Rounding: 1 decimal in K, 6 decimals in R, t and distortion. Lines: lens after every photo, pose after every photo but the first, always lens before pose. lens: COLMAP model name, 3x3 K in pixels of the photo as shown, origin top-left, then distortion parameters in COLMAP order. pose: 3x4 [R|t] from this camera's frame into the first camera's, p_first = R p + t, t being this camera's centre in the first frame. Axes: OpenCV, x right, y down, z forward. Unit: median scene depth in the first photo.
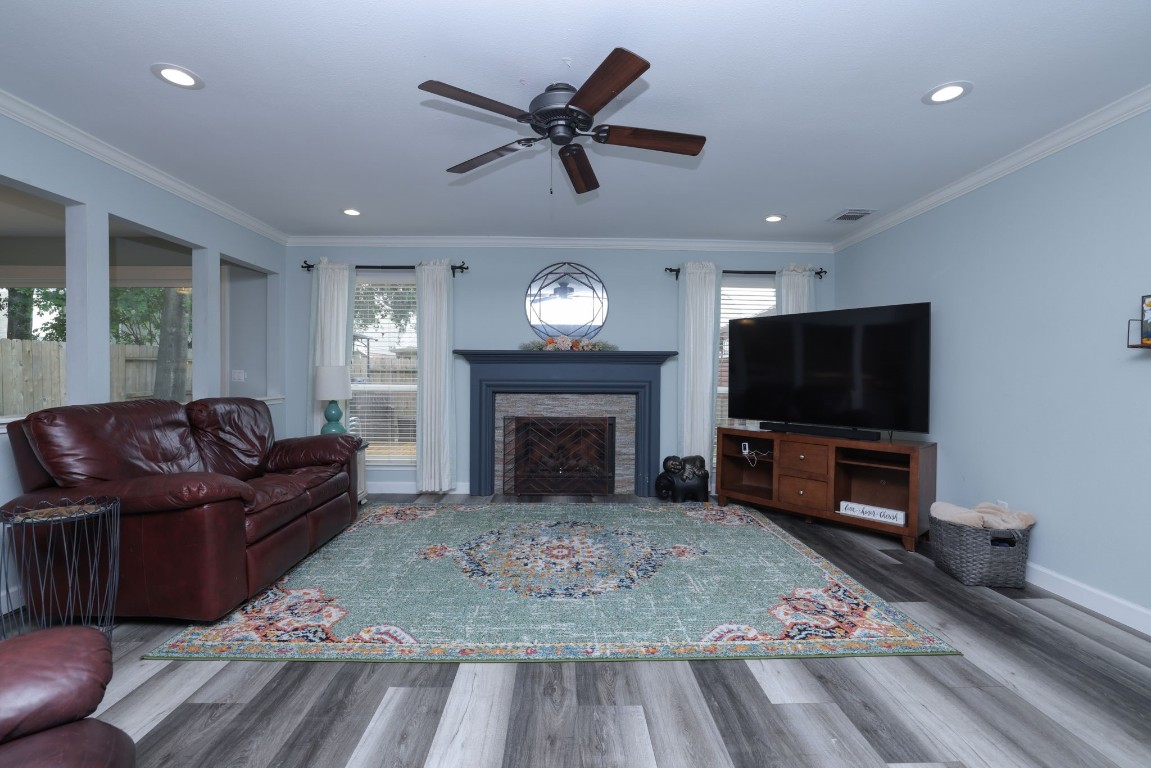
lens RADIAL K [[493.4, 0, 573.2], [0, 493.4, 376.7], [0, 0, 1]] dist [-0.048246, 0.017284]
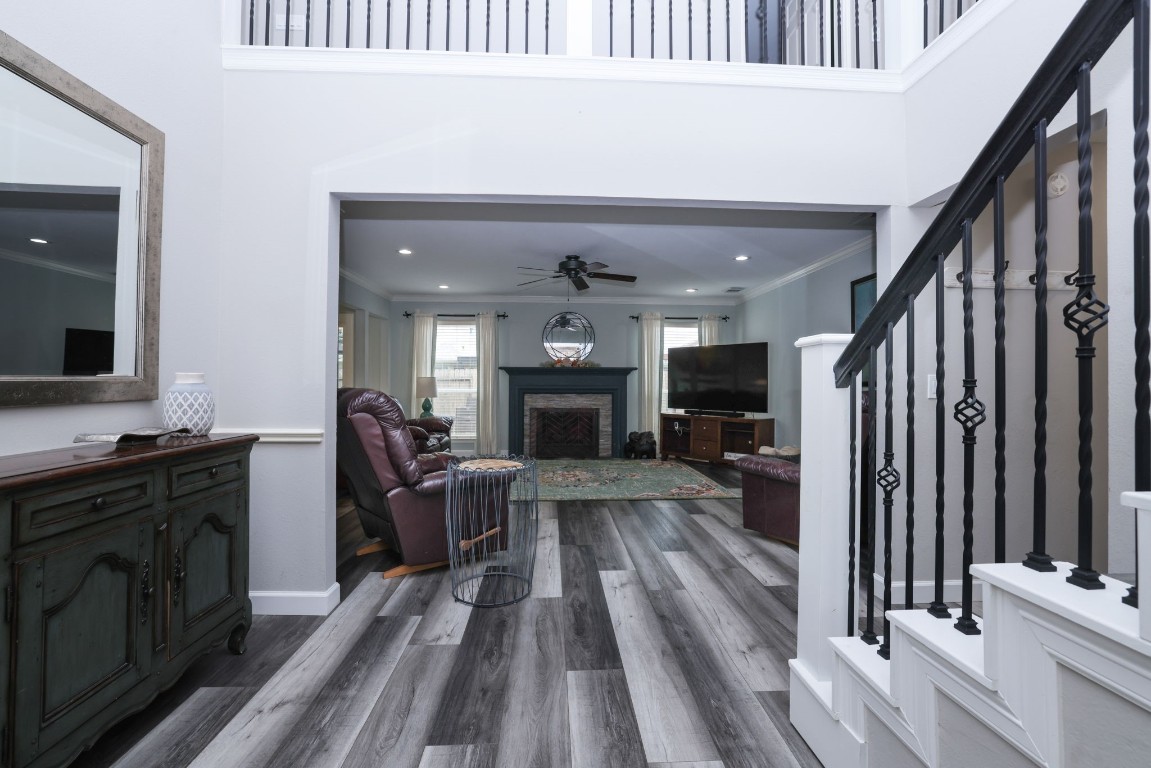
lens RADIAL K [[493.4, 0, 573.2], [0, 493.4, 376.7], [0, 0, 1]] dist [-0.048246, 0.017284]
pose [[0.999719, -0.002509, 0.023567, -0.051102], [0.002824, 0.999907, -0.013336, 0.000503], [-0.023532, 0.013399, 0.999633, -0.838440]]
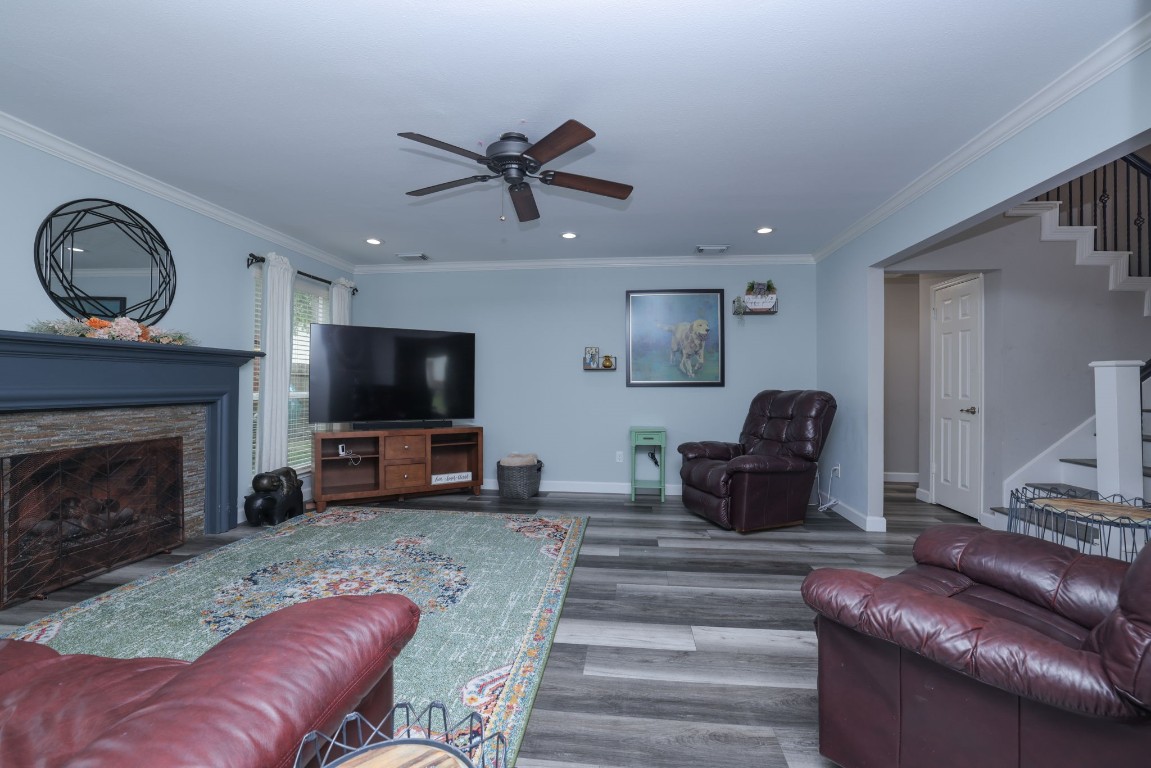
lens RADIAL K [[493.4, 0, 573.2], [0, 493.4, 376.7], [0, 0, 1]] dist [-0.048246, 0.017284]
pose [[0.139795, 0.007701, 0.990151, -0.753436], [-0.002201, 0.999970, -0.007467, -0.003816], [-0.990178, -0.001135, 0.139807, 0.452796]]
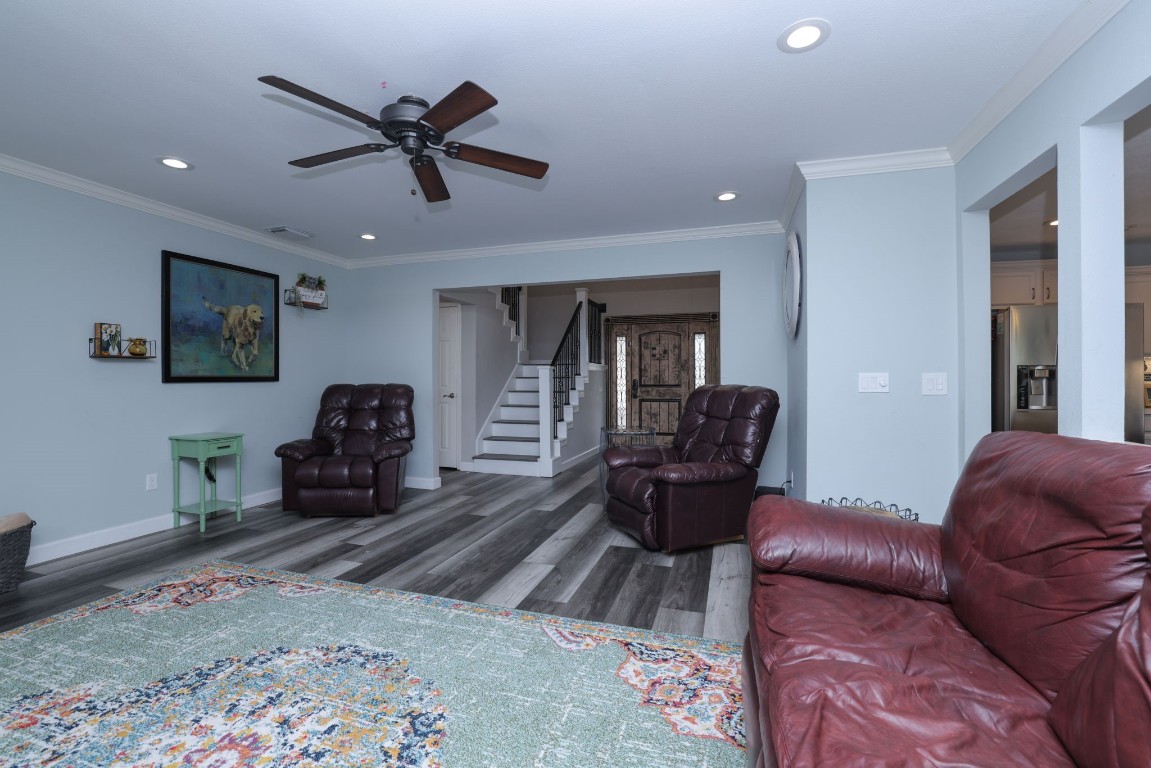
lens RADIAL K [[493.4, 0, 573.2], [0, 493.4, 376.7], [0, 0, 1]] dist [-0.048246, 0.017284]
pose [[-0.943968, -0.007704, 0.329946, -0.446673], [-0.007533, 0.999970, 0.001798, -0.007433], [-0.329950, -0.000789, -0.943998, 1.209203]]
